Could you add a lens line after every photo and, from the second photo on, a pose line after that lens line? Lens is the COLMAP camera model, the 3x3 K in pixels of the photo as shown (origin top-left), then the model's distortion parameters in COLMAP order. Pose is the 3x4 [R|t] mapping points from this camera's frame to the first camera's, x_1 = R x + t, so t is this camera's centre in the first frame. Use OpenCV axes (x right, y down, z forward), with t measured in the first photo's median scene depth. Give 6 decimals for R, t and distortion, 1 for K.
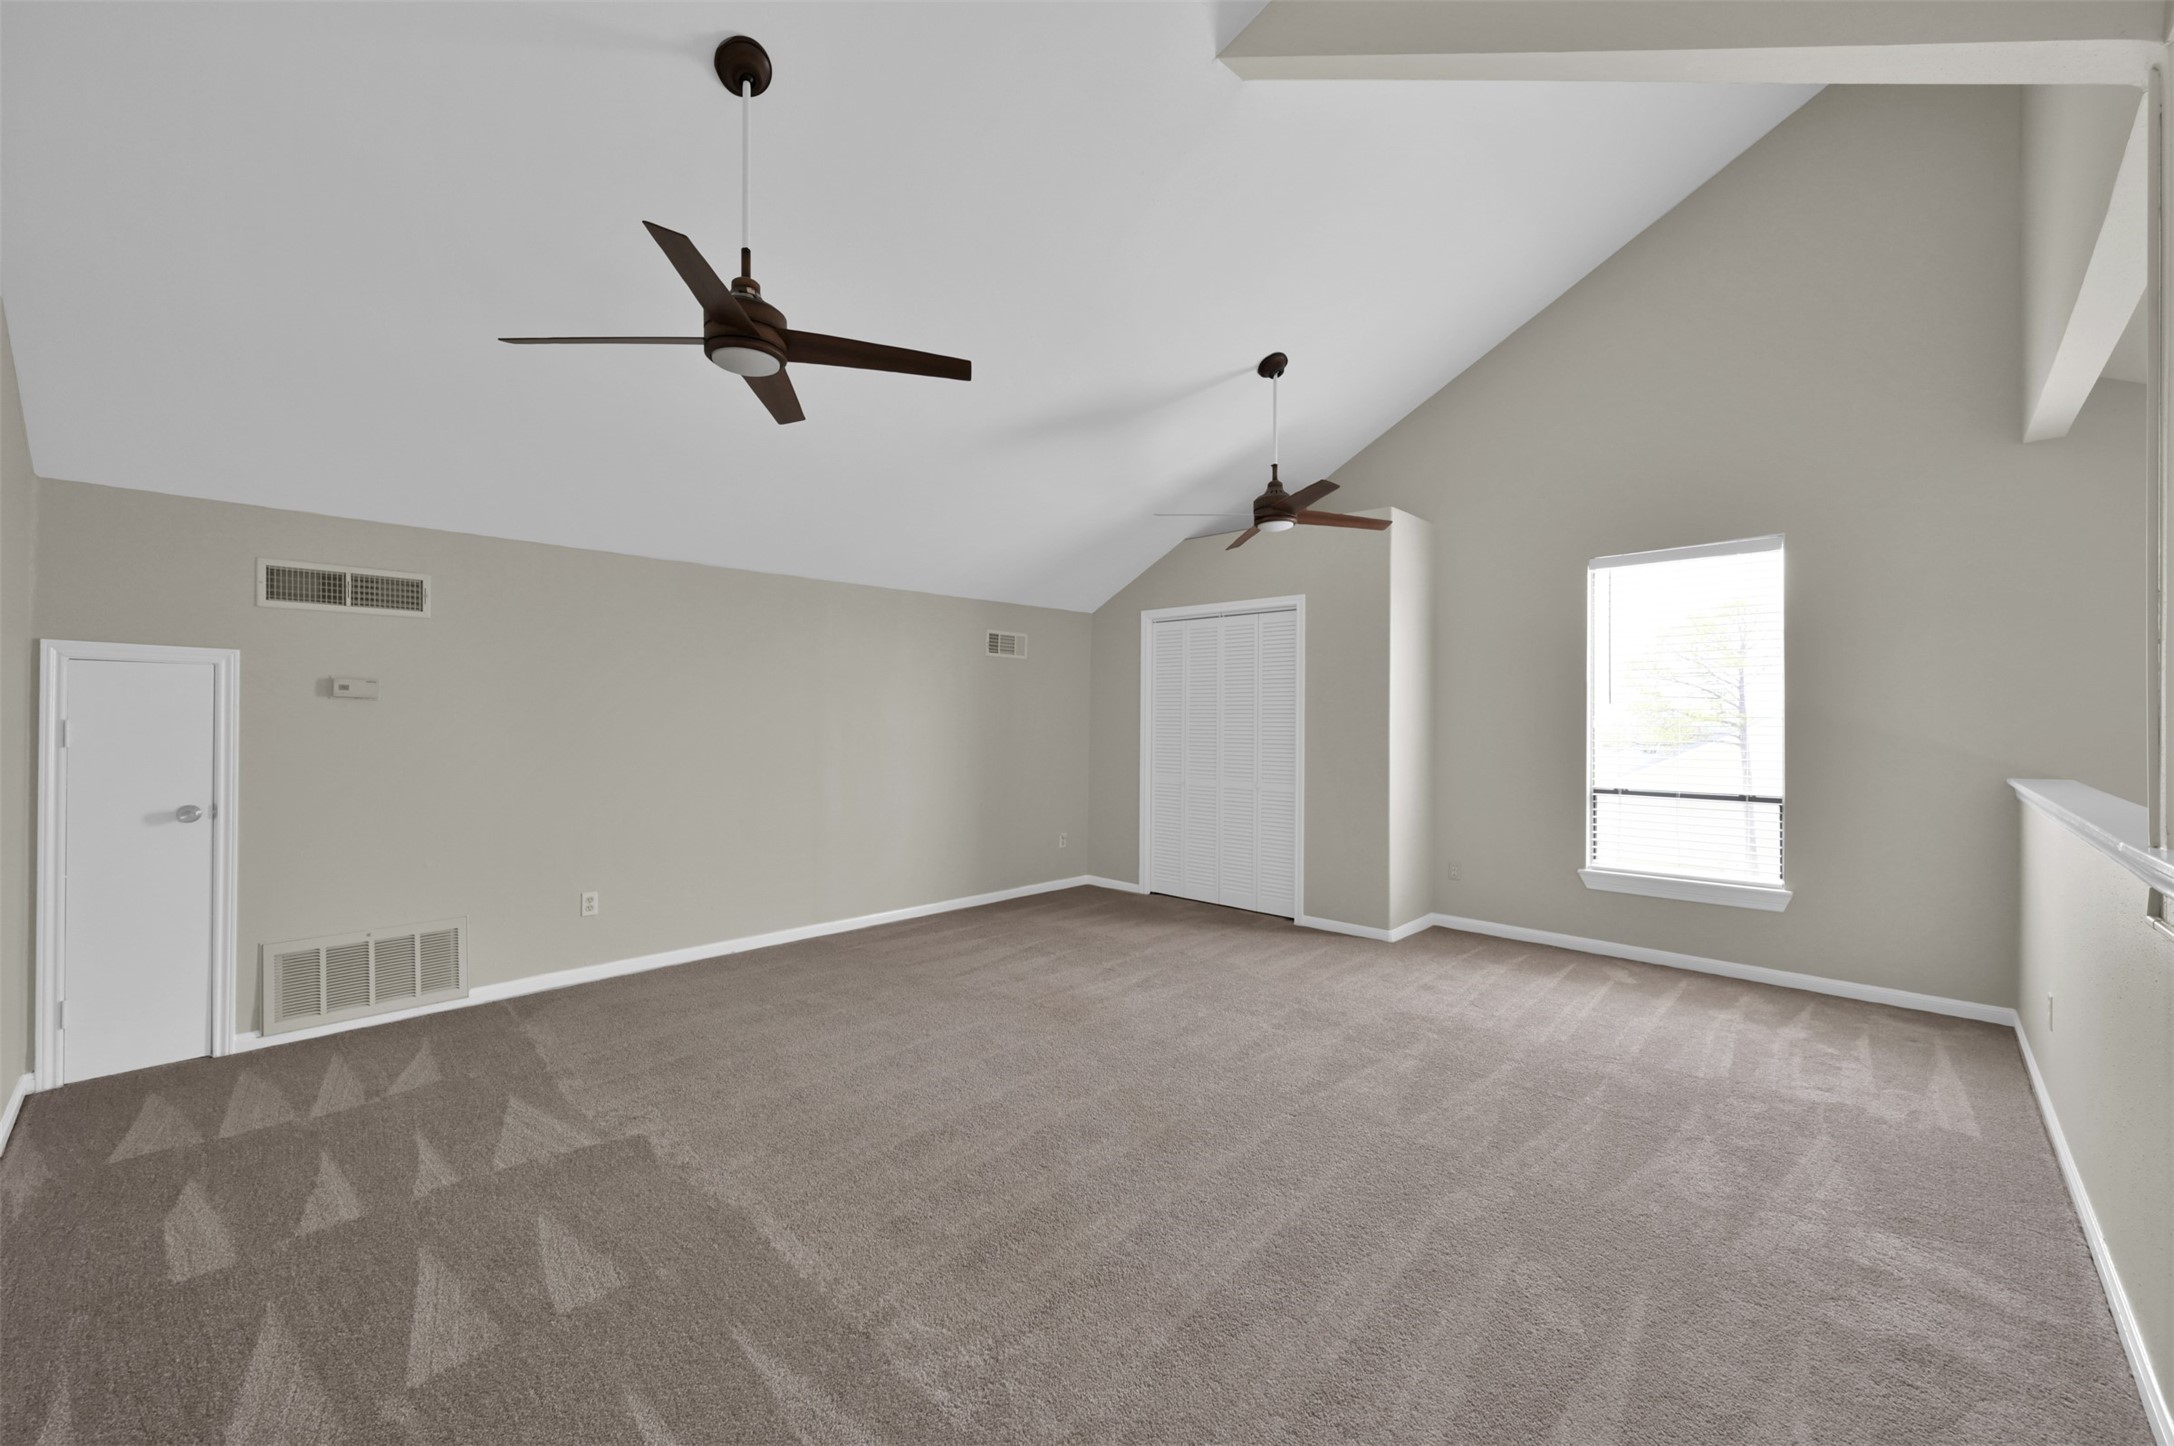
lens RADIAL K [[856.6, 0, 1083.1], [0, 856.6, 715.0], [0, 0, 1]] dist [0.000344, 0.000118]
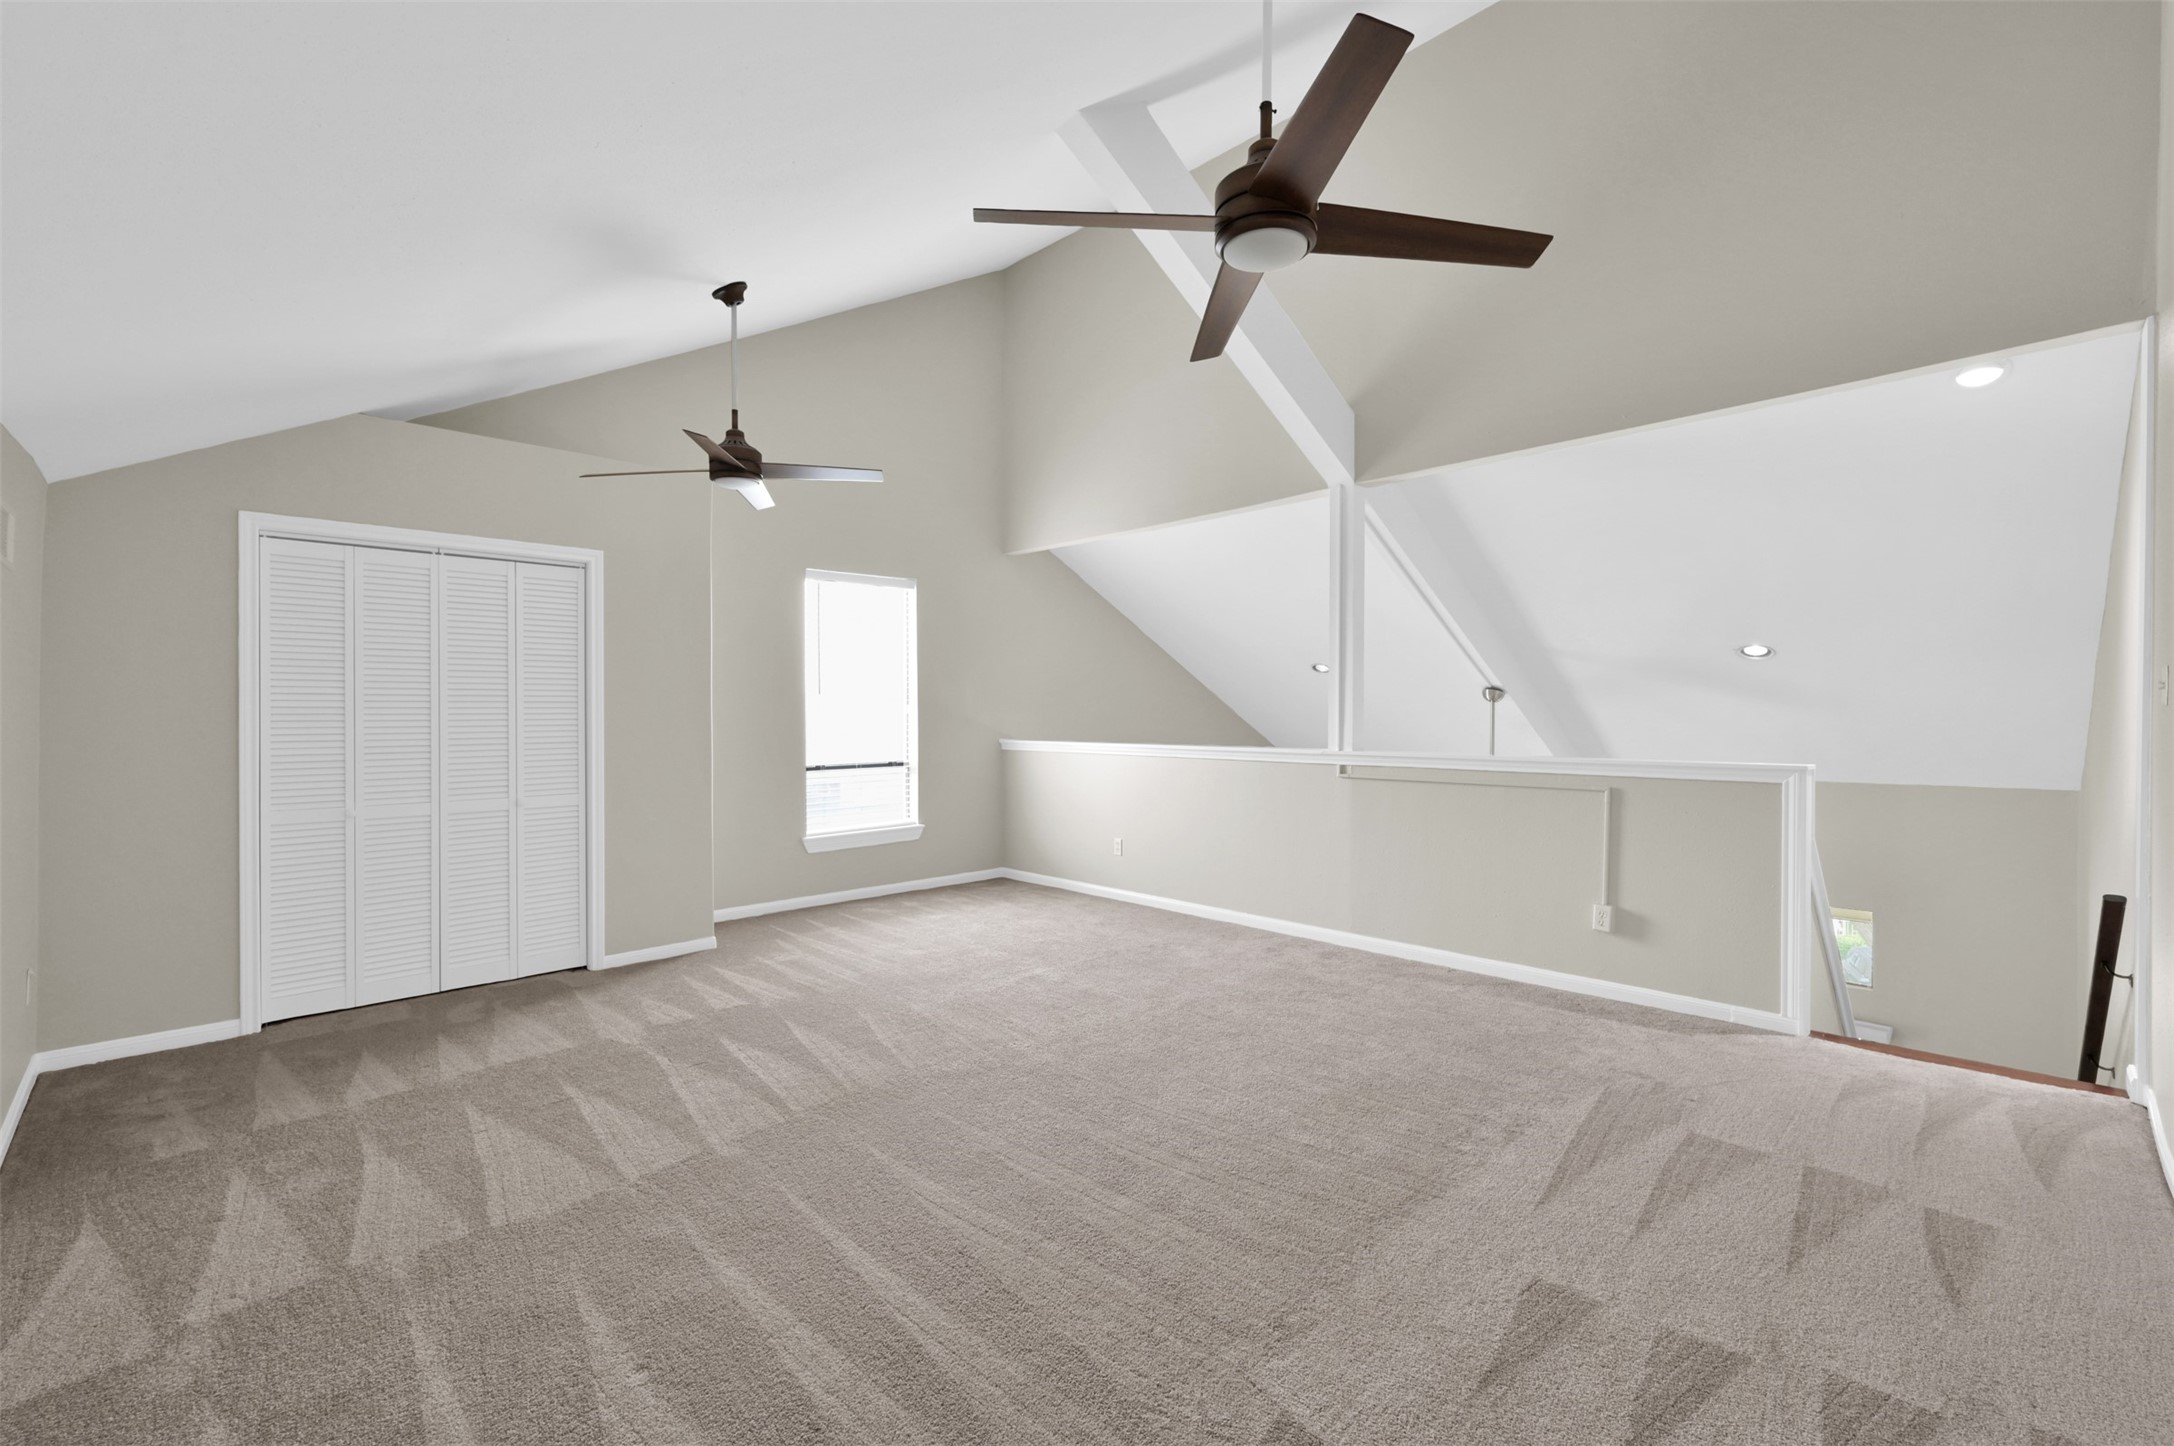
lens RADIAL K [[903.7, 0, 1082.3], [0, 903.7, 717.9], [0, 0, 1]] dist [0.000798, 0.000187]
pose [[0.055371, -0.014277, 0.998364, -0.611861], [-0.000201, 0.999898, 0.014310, 0.001020], [-0.998466, -0.000993, 0.055362, 0.566172]]
